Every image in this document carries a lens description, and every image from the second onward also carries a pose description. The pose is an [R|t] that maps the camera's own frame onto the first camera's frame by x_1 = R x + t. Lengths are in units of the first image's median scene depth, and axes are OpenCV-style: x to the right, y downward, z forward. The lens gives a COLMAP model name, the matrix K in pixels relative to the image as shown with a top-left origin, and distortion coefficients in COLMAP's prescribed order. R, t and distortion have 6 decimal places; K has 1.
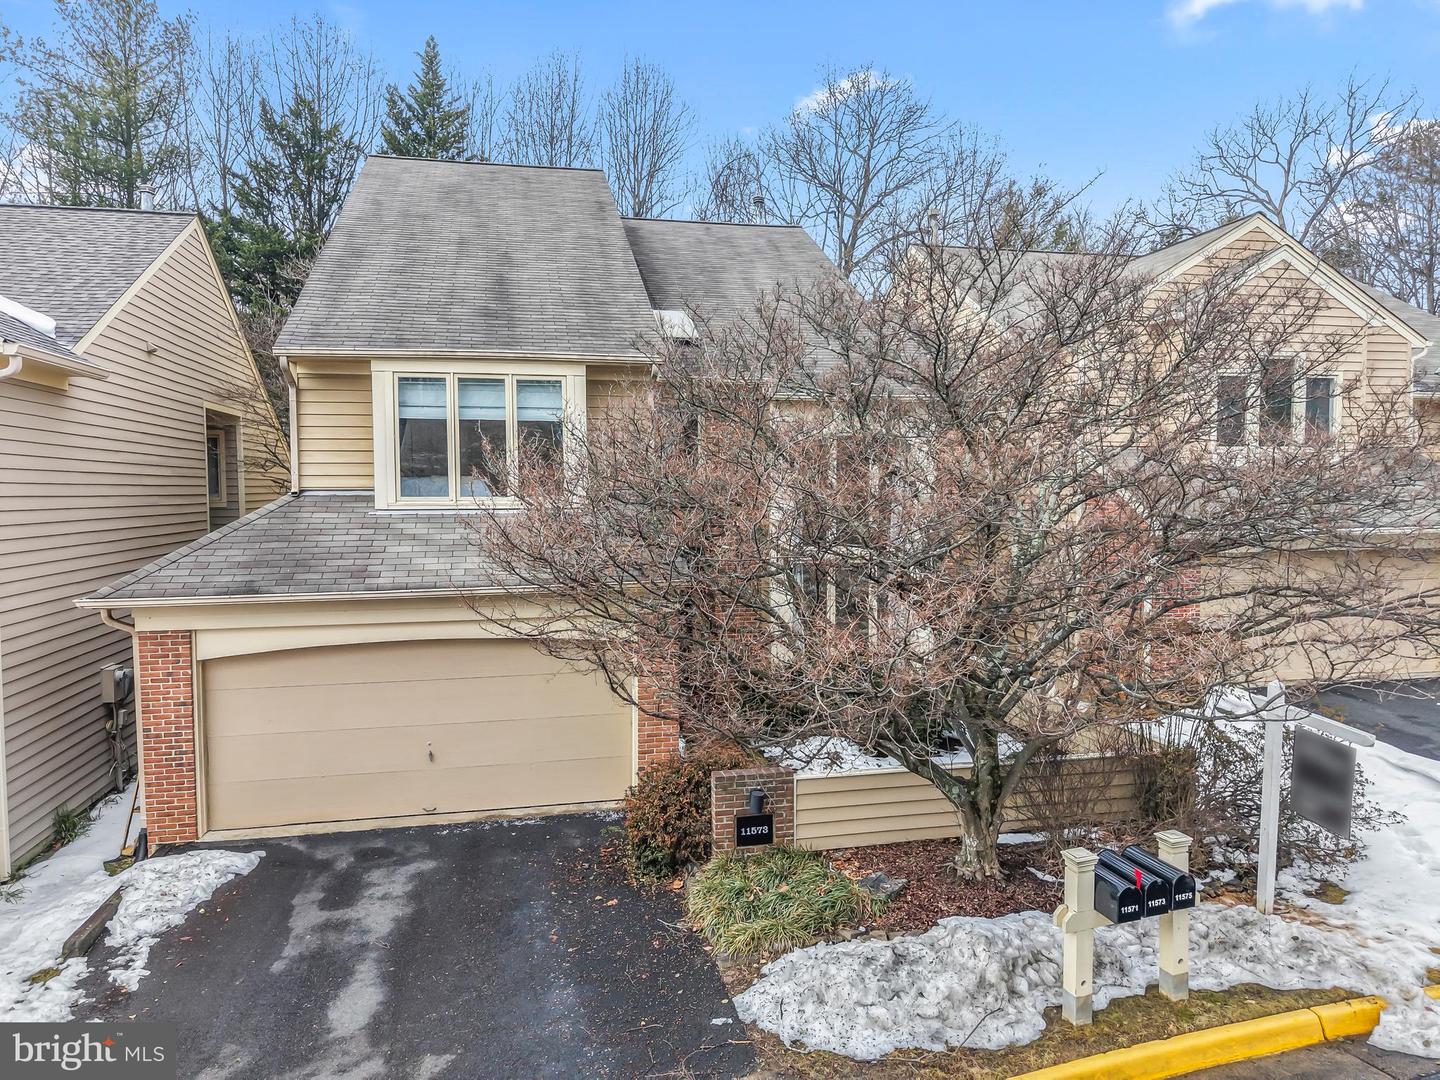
lens RADIAL K [[965.4, 0, 719.3], [0, 965.4, 544.5], [0, 0, 1]] dist [0.006595, -0.000223]
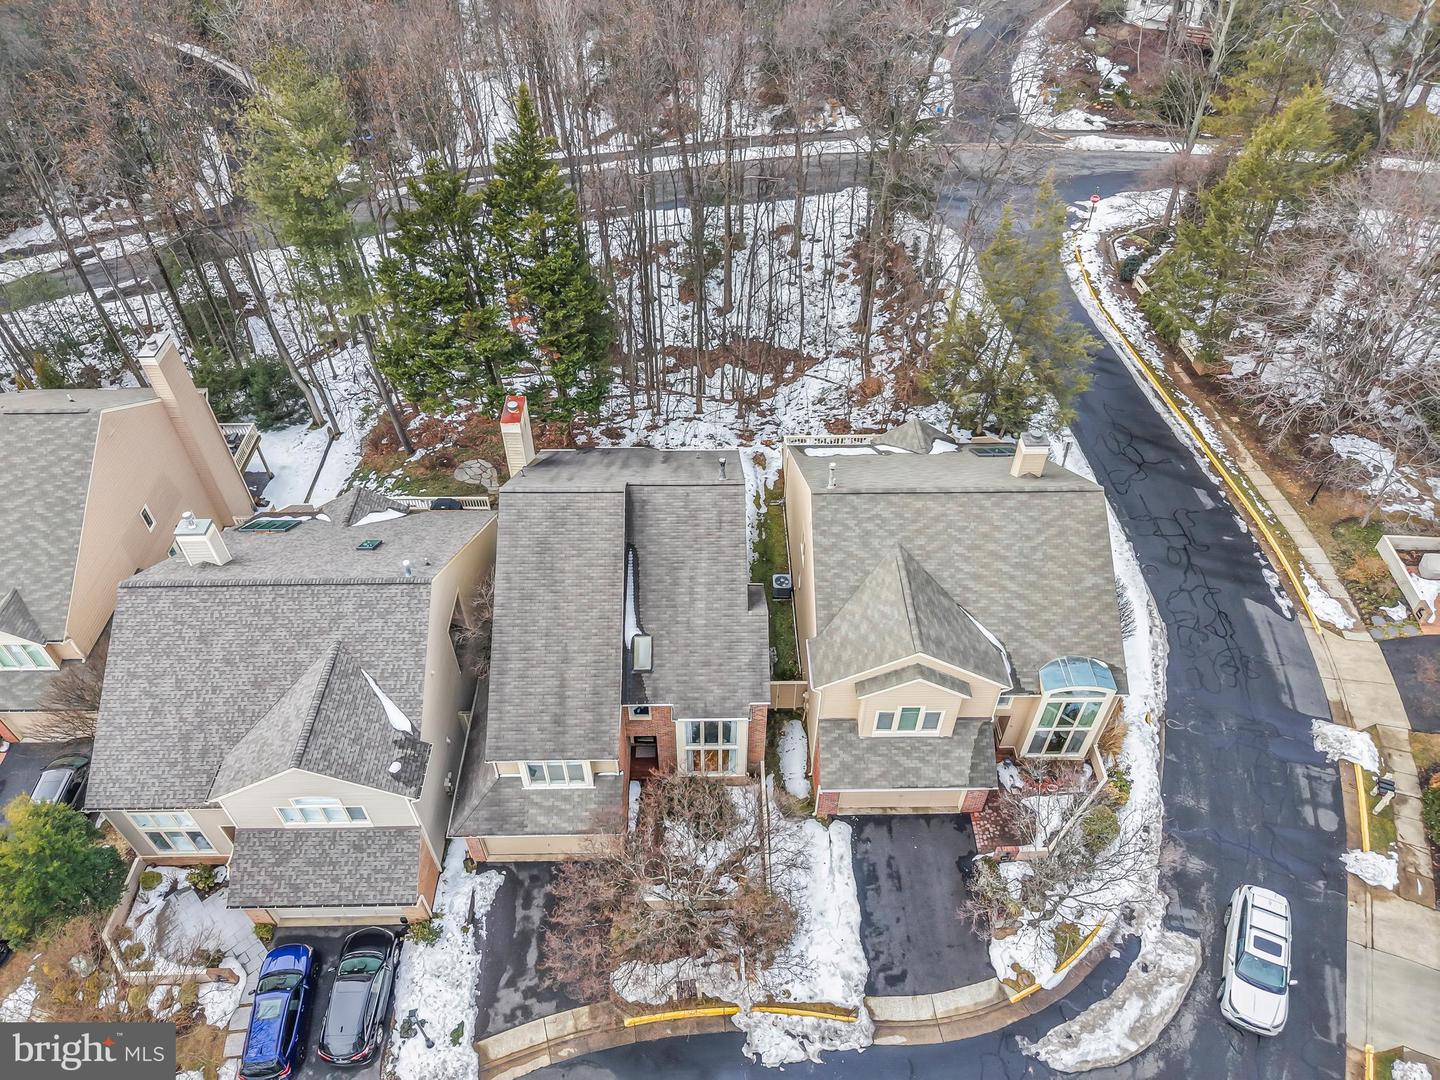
lens RADIAL K [[965.4, 0, 719.3], [0, 965.4, 544.5], [0, 0, 1]] dist [0.006595, -0.000223]
pose [[0.980818, 0.141155, -0.134431, 0.714067], [-0.013402, 0.736852, 0.675921, -3.474766], [0.194465, -0.661154, 0.724609, -0.738403]]
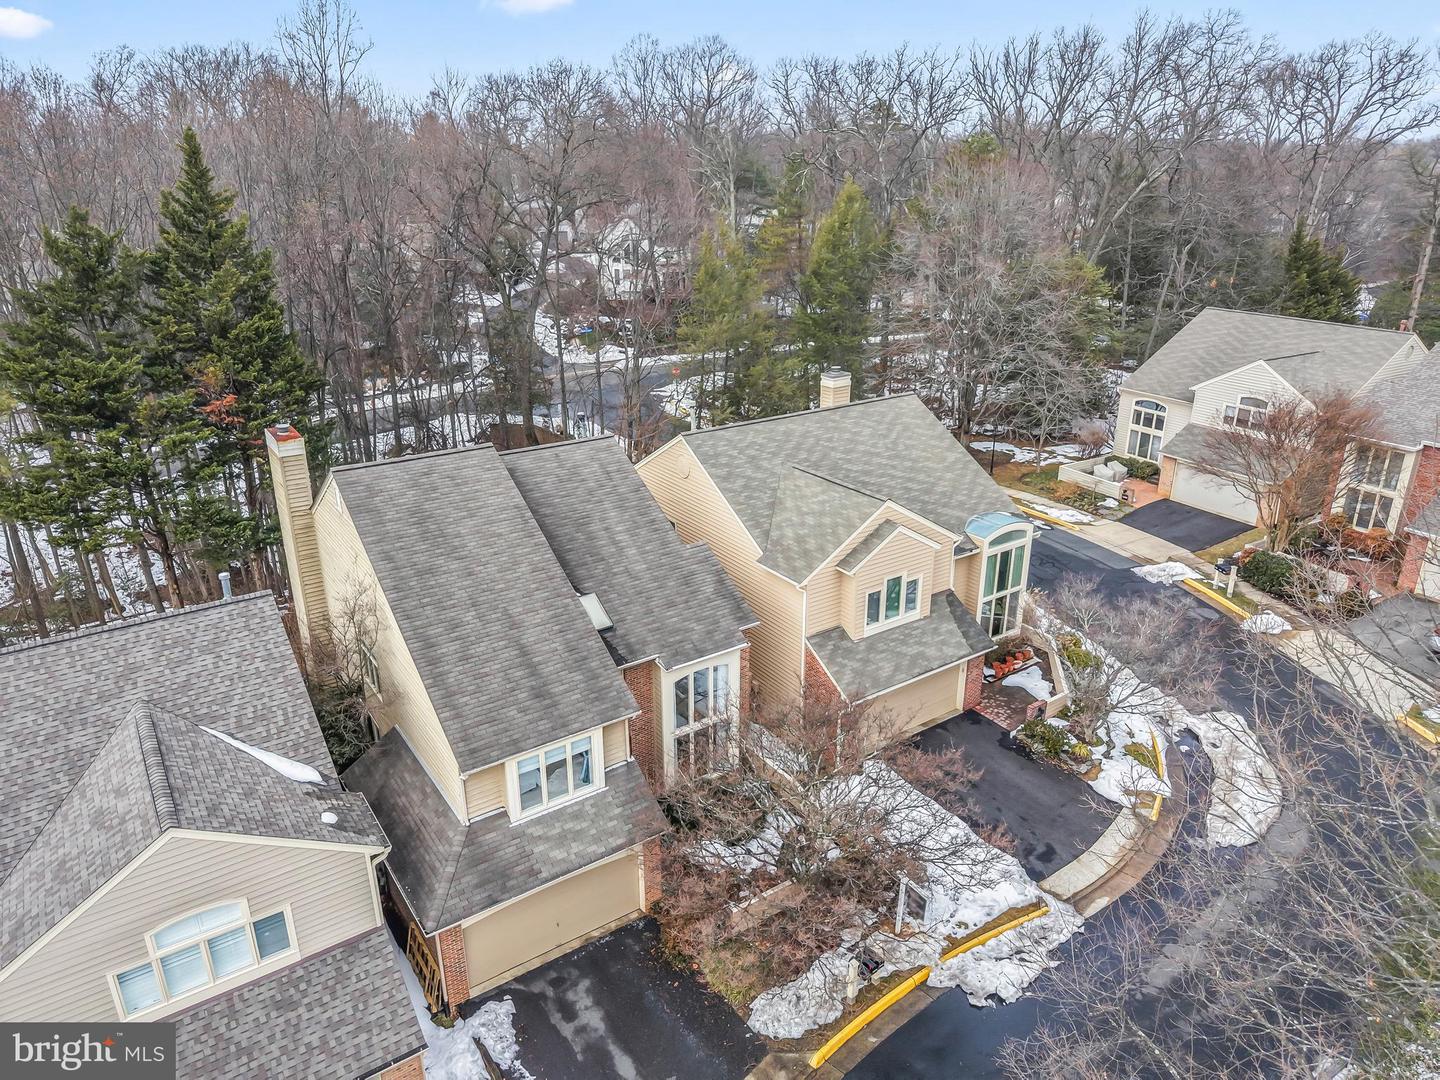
lens RADIAL K [[973.5, 0, 720.0], [0, 973.5, 540.0], [0, 0, 1]] dist [0.011701, -0.002723]
pose [[0.922691, -0.136463, 0.360581, -0.796084], [0.016813, 0.948616, 0.315984, -1.599473], [-0.385173, -0.285493, 0.877573, -1.000566]]
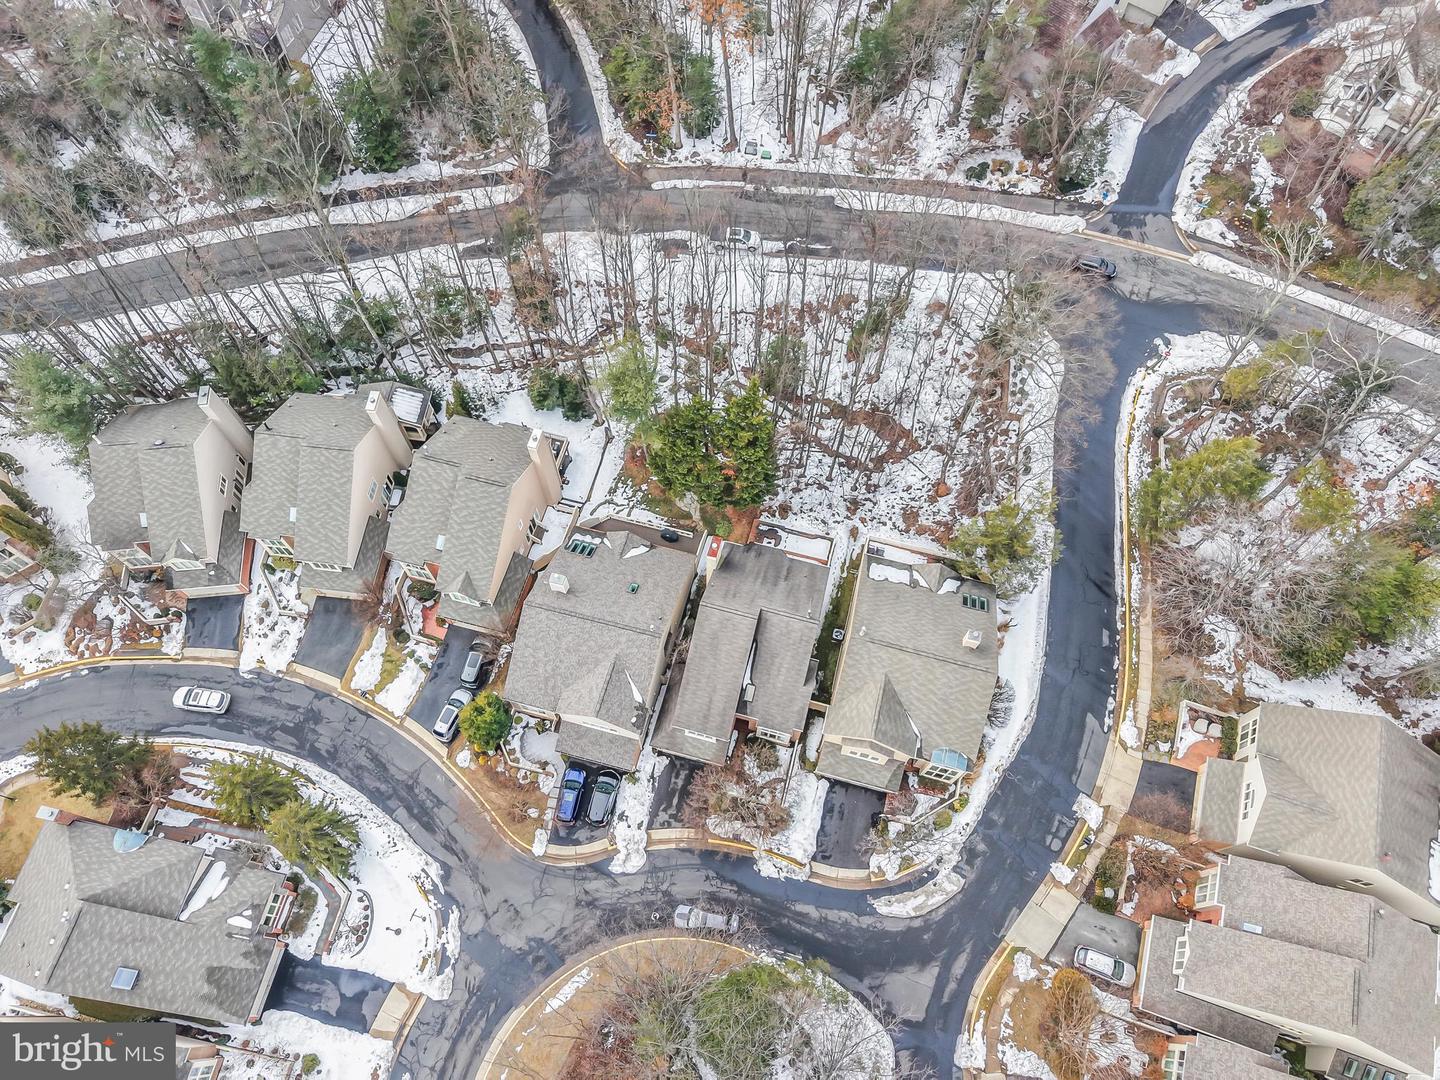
lens RADIAL K [[973.5, 0, 720.0], [0, 973.5, 540.0], [0, 0, 1]] dist [0.011701, -0.002723]
pose [[0.891603, 0.412549, -0.186677, 0.734153], [-0.020466, 0.448548, 0.893525, -8.729539], [0.452356, -0.792849, 0.408369, -0.728756]]
